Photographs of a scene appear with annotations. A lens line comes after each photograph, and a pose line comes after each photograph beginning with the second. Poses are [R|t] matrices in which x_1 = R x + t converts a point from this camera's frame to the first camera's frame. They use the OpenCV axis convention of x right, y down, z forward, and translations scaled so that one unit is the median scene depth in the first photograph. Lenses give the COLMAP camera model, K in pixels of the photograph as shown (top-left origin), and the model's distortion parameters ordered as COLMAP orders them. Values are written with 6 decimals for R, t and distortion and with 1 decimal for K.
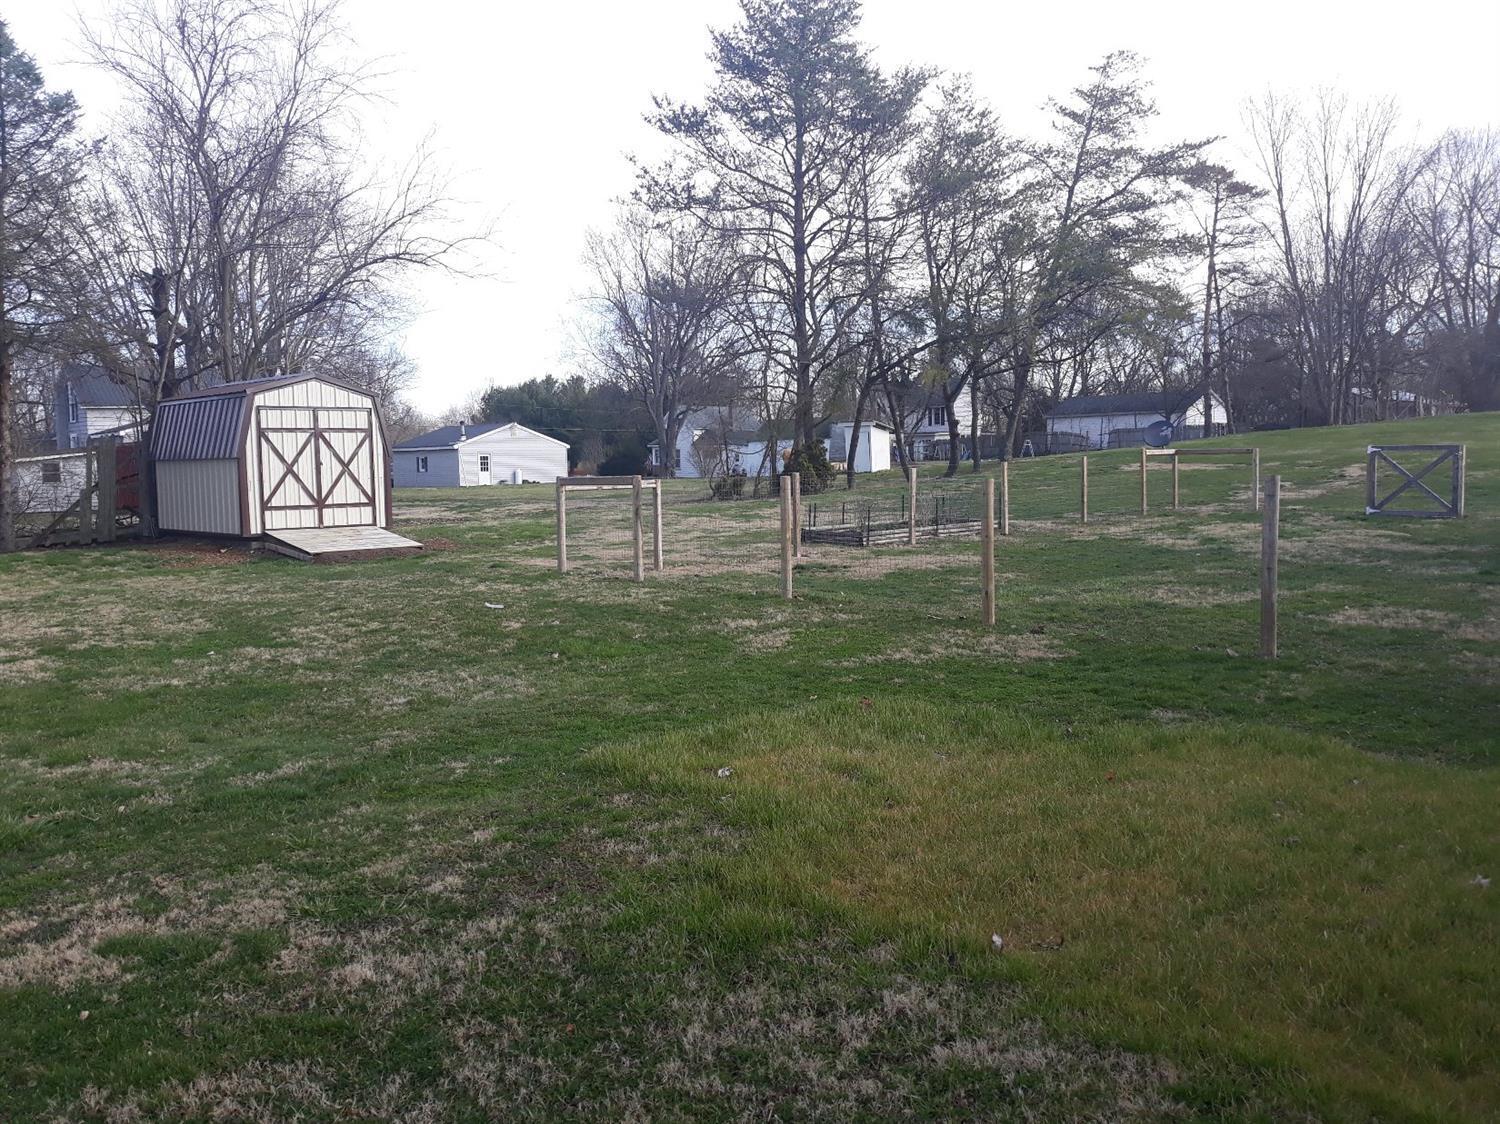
lens RADIAL K [[1236.0, 0, 780.3], [0, 1236.0, 561.0], [0, 0, 1]] dist [0.001895, -0.013835]
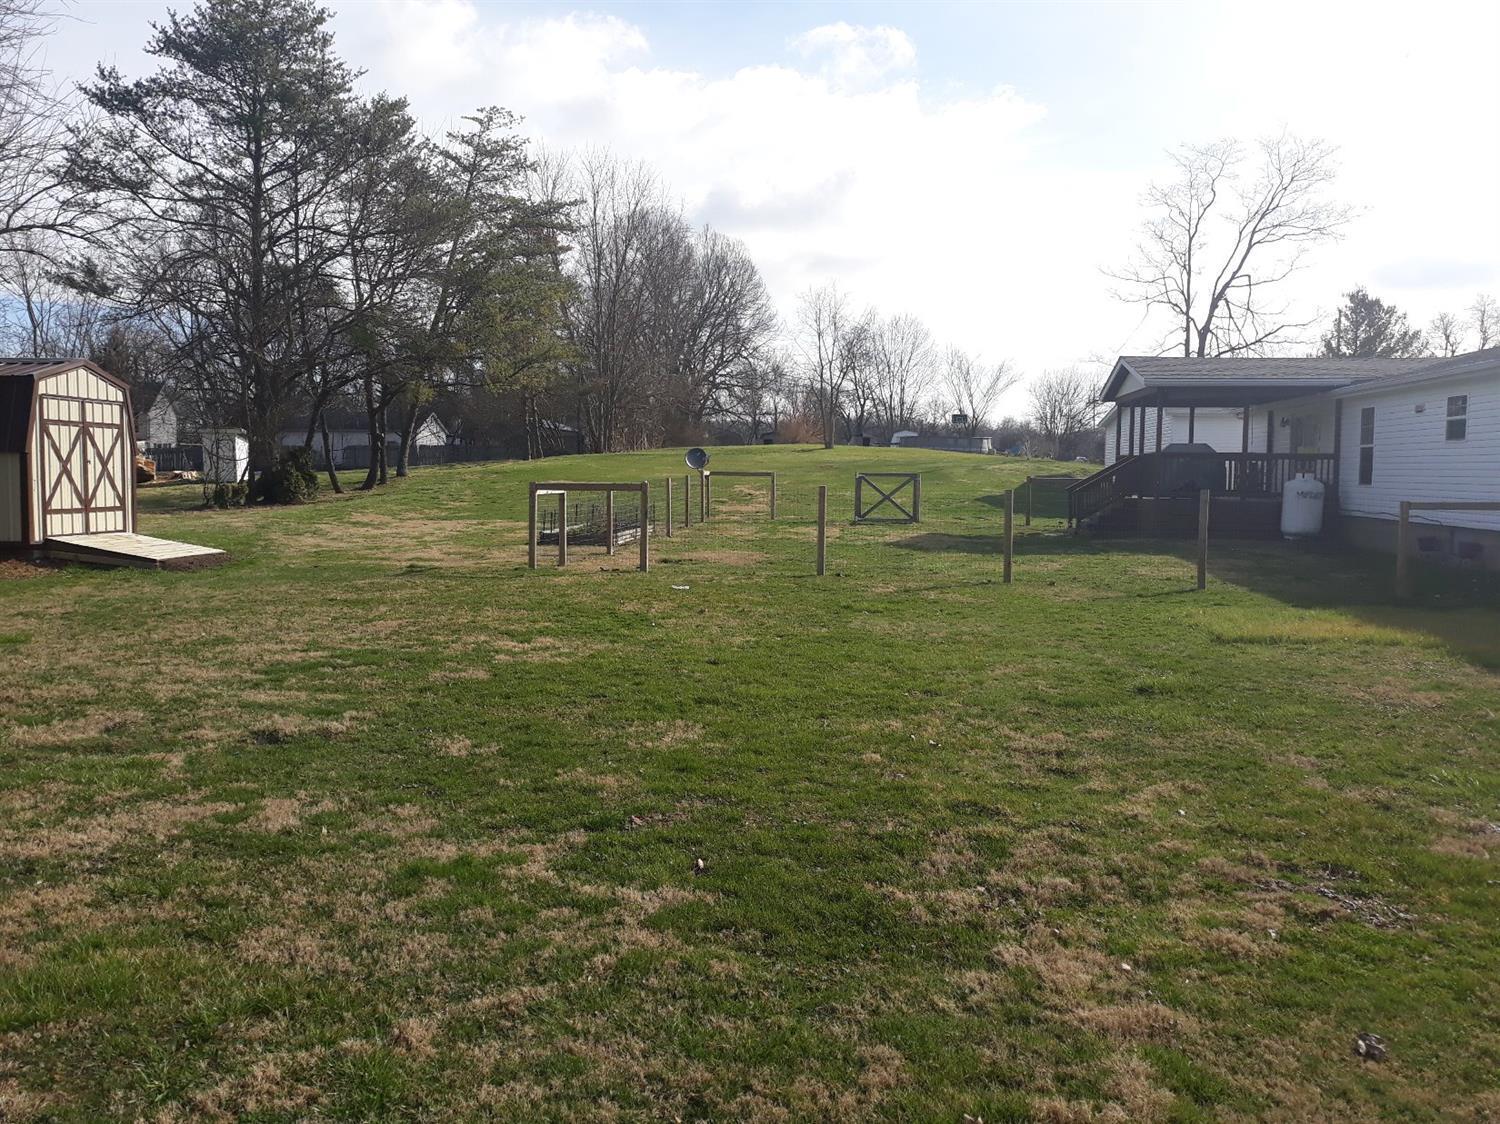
lens RADIAL K [[1219.8, 0, 750.0], [0, 1219.8, 562.0], [0, 0, 1]] dist [0.080172, -0.200562]
pose [[0.773354, -0.022624, 0.633570, -0.566257], [0.030160, 0.999544, -0.001122, 0.008599], [-0.633256, 0.019976, 0.773684, 0.016147]]
